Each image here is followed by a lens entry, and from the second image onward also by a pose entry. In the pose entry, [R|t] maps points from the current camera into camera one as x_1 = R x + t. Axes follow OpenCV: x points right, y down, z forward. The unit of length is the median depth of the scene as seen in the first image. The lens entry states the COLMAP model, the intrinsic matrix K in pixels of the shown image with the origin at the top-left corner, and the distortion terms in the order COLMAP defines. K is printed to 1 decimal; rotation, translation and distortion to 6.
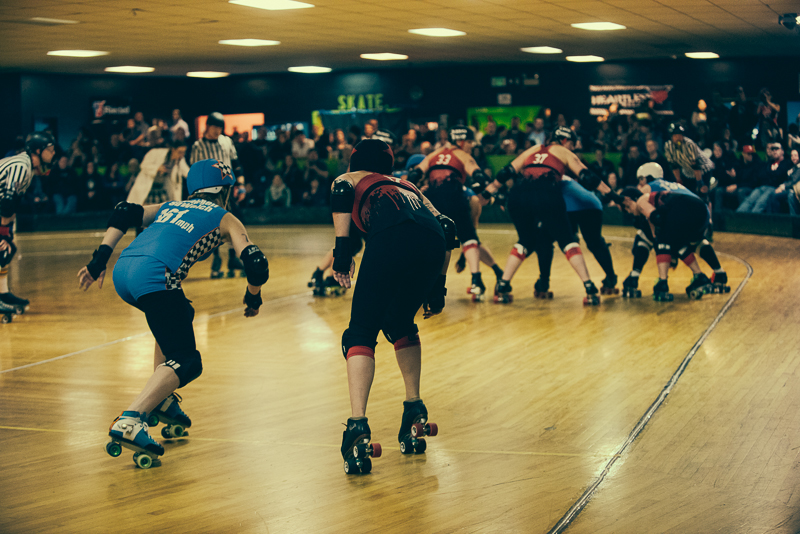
lens RADIAL K [[1689.7, 0, 400.0], [0, 1689.7, 267.0], [0, 0, 1]] dist [-0.303436, -0.269150]
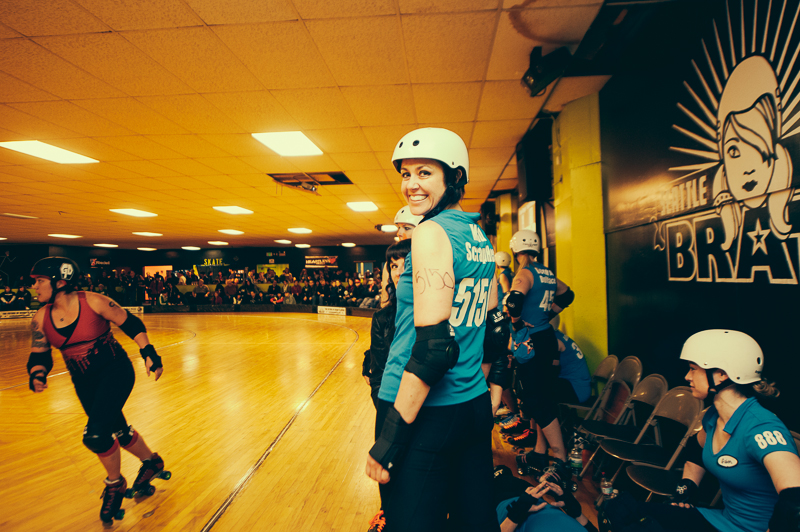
lens RADIAL K [[555.9, 0, 400.0], [0, 555.9, 266.0], [0, 0, 1]] dist [-0.000610, 0.000370]
pose [[0.968798, 0.012808, 0.247522, 0.043509], [0.010553, 0.995627, -0.092824, -0.012371], [-0.247629, 0.092540, 0.964425, 0.141243]]
